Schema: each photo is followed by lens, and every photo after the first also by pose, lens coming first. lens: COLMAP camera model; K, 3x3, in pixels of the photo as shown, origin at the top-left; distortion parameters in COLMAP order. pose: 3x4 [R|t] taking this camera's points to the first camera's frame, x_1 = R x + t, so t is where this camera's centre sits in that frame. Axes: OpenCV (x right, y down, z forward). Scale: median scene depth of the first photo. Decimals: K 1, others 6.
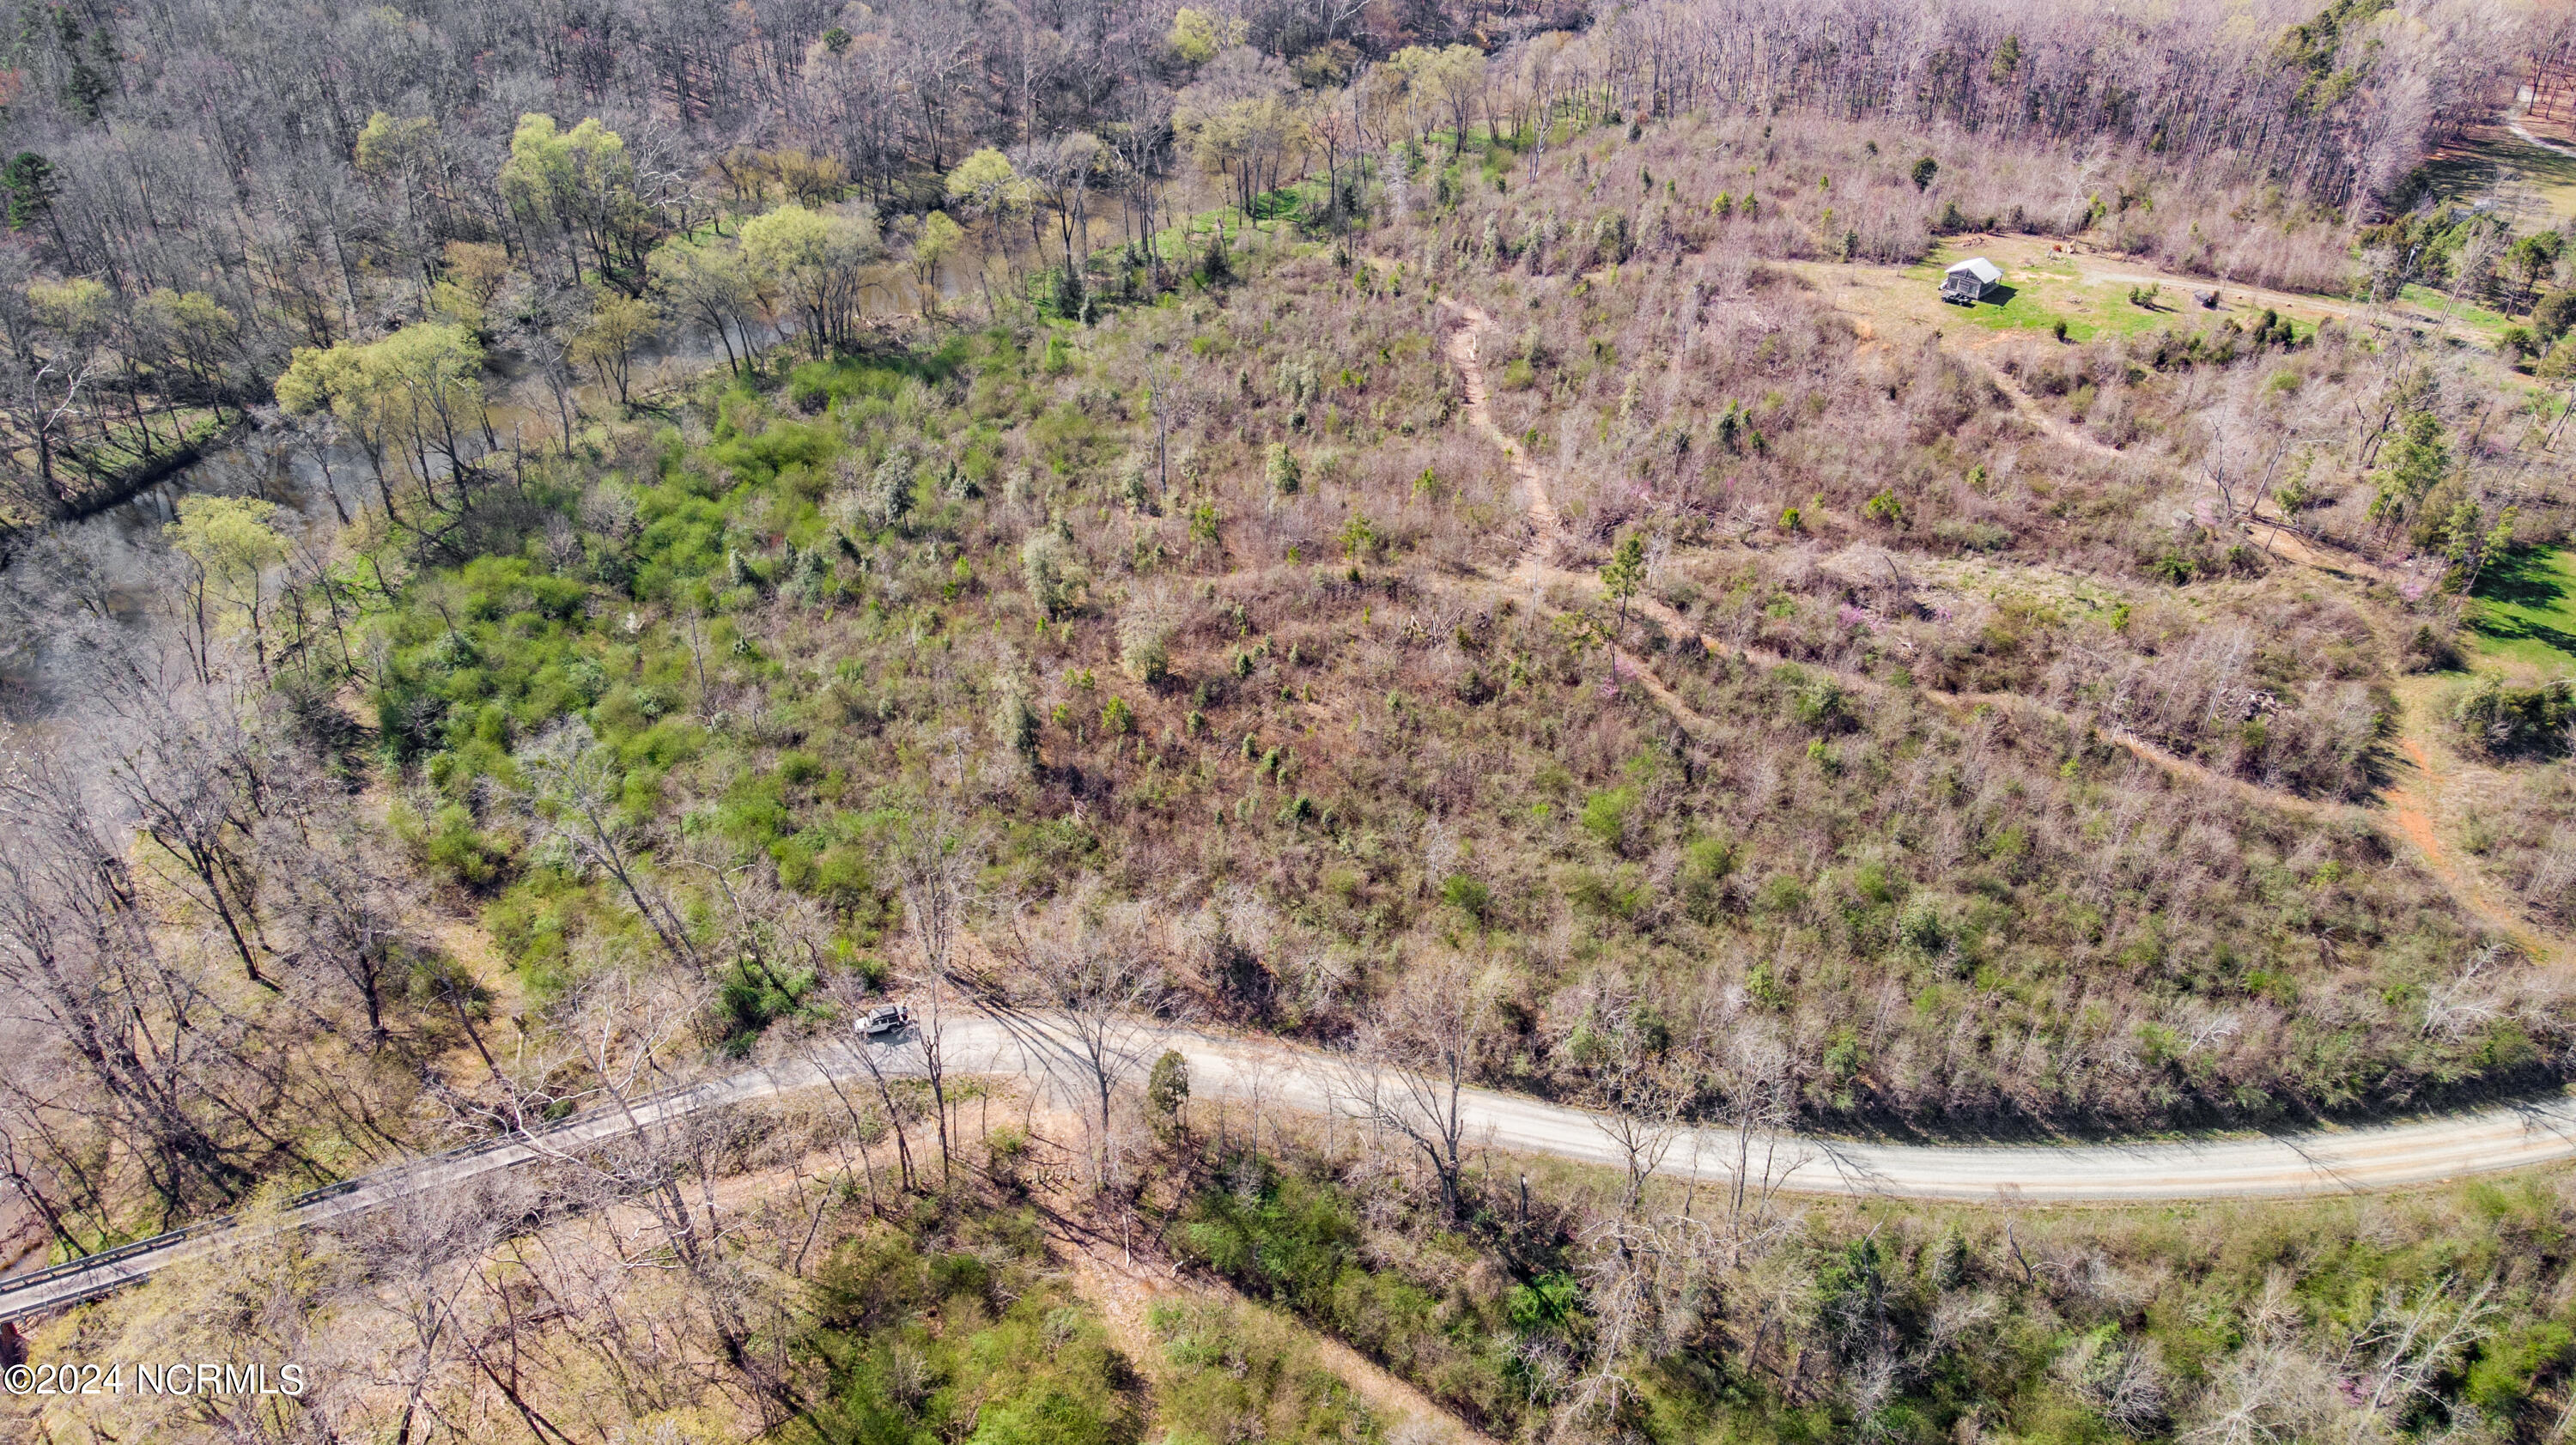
lens RADIAL K [[1924.1, 0, 1288.0], [0, 1924.1, 722.5], [0, 0, 1]] dist [-0.017777, 0.066331]
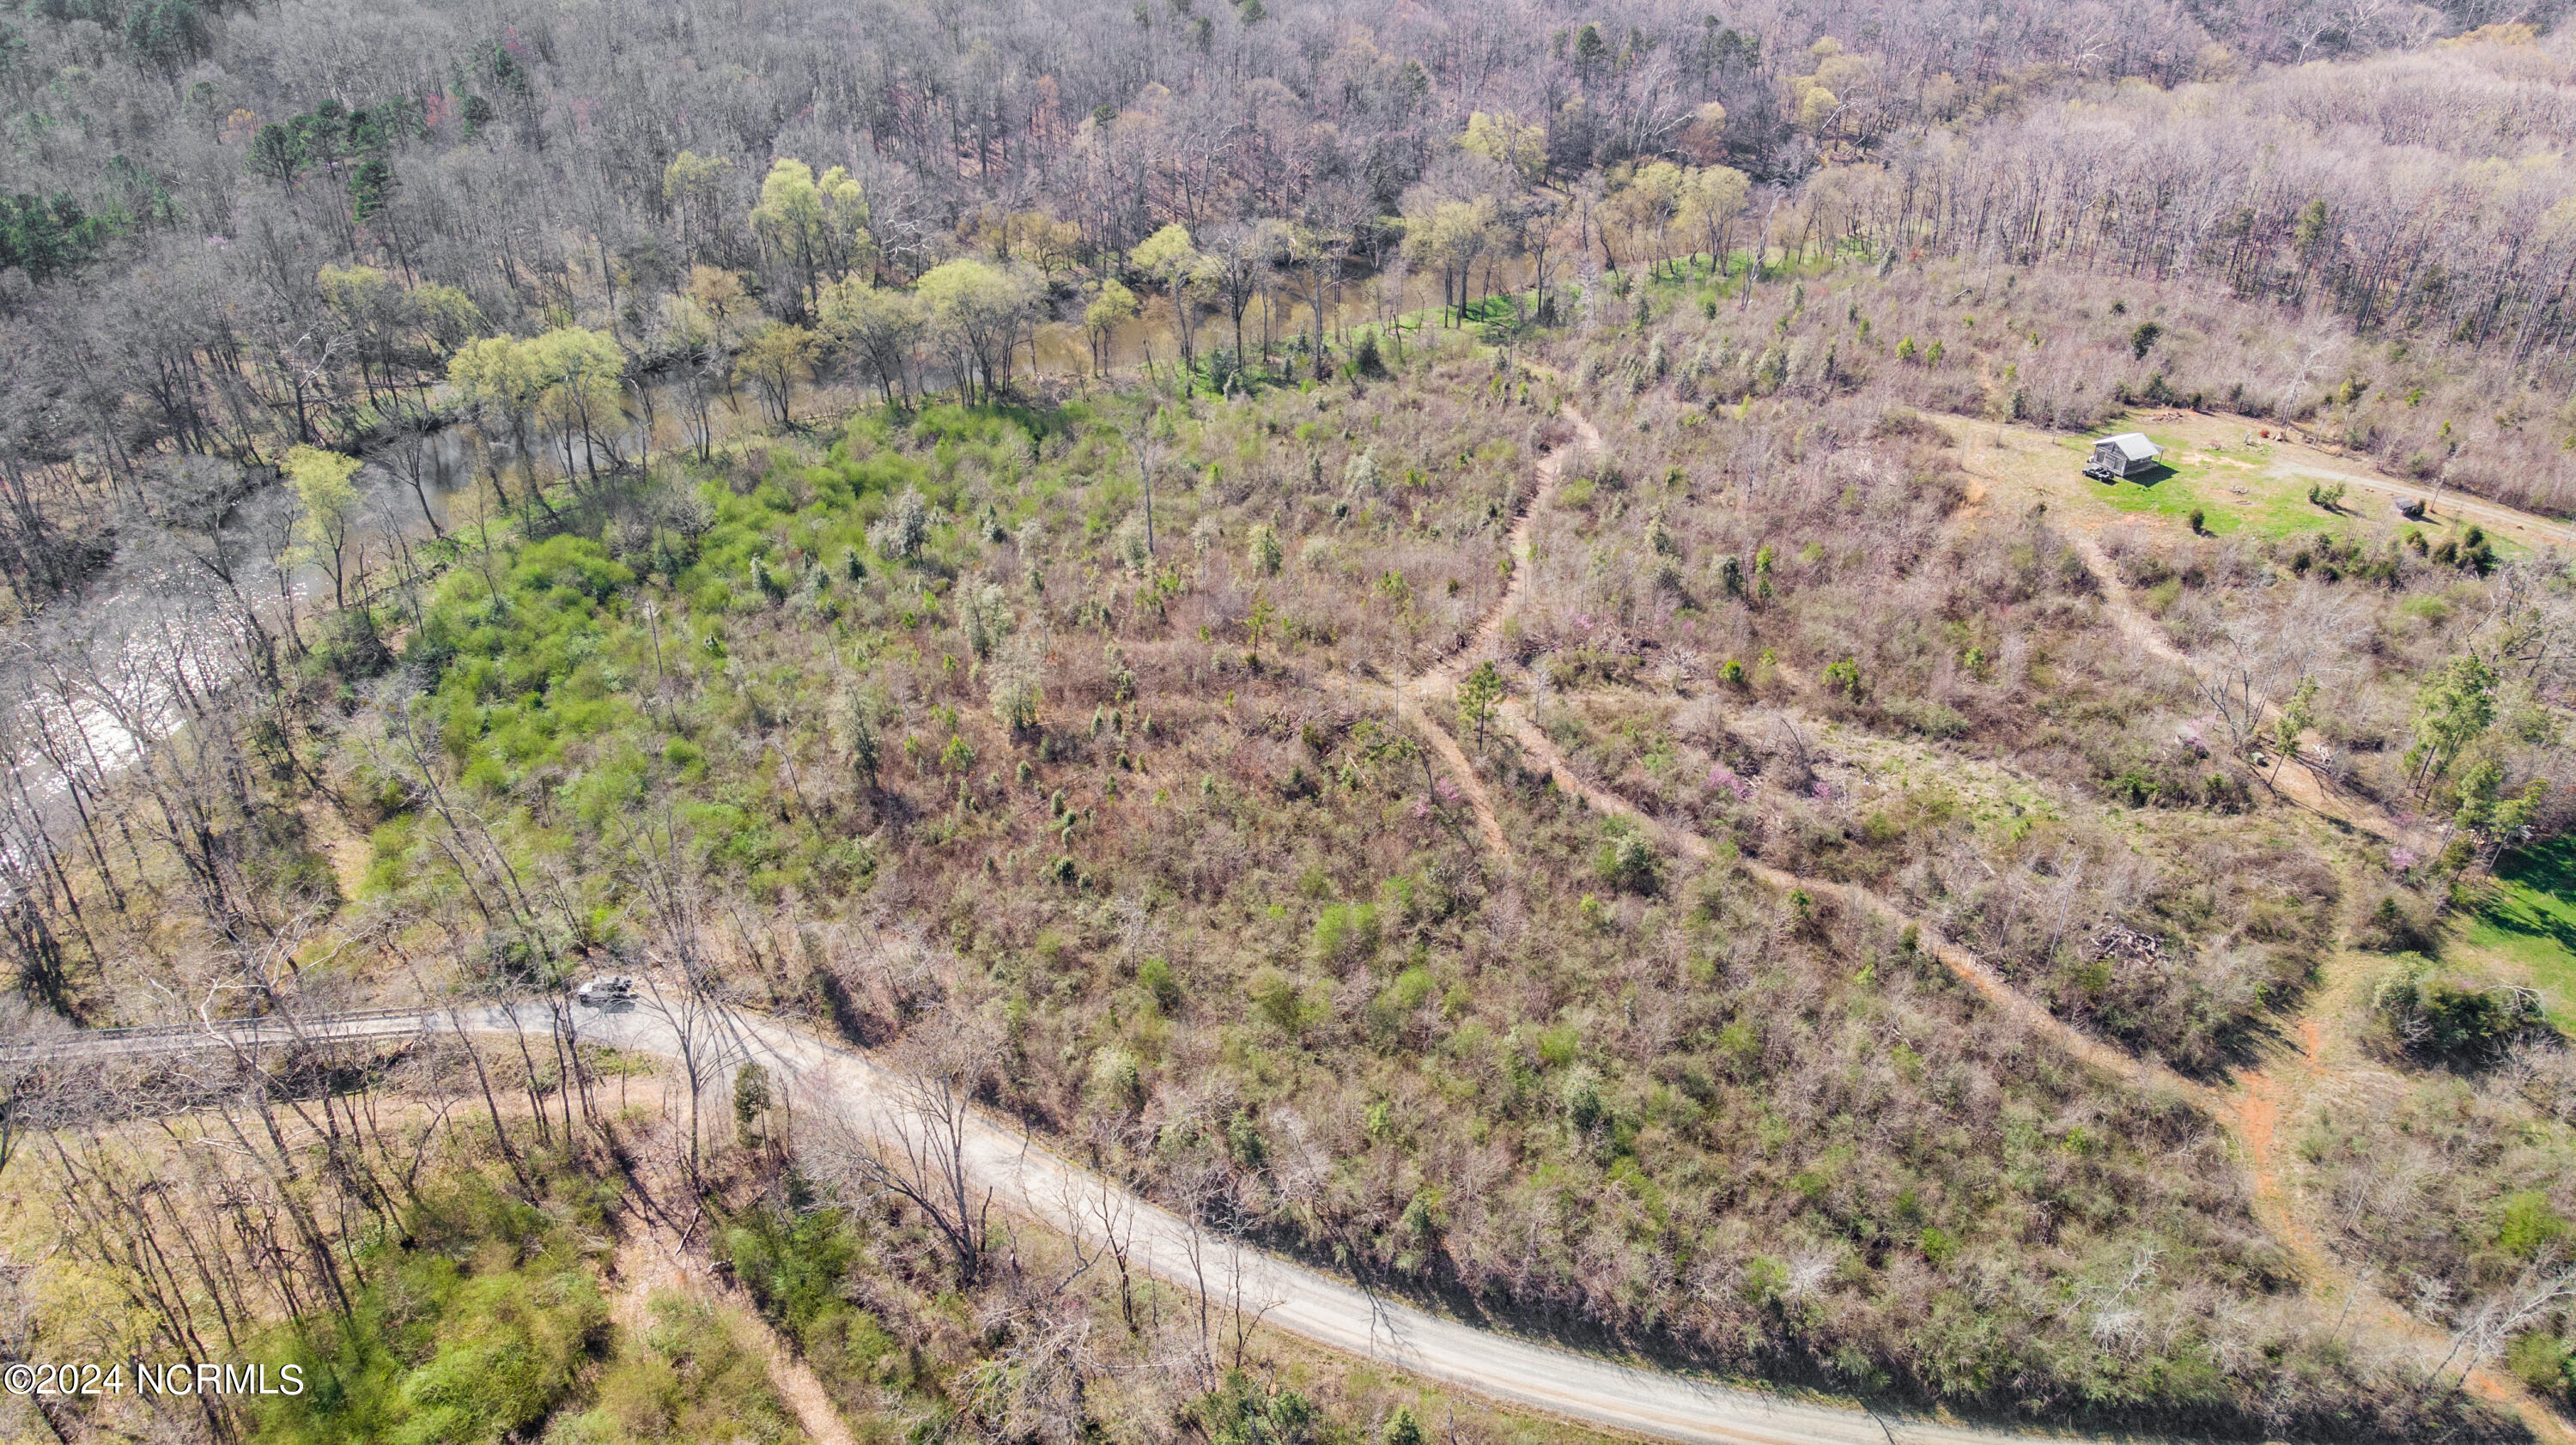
lens RADIAL K [[1924.1, 0, 1288.0], [0, 1924.1, 722.5], [0, 0, 1]] dist [-0.017777, 0.066331]
pose [[0.950506, 0.154251, -0.269711, 0.321273], [-0.167322, 0.985559, -0.026014, -0.021114], [0.261803, 0.069855, 0.962590, 0.040690]]
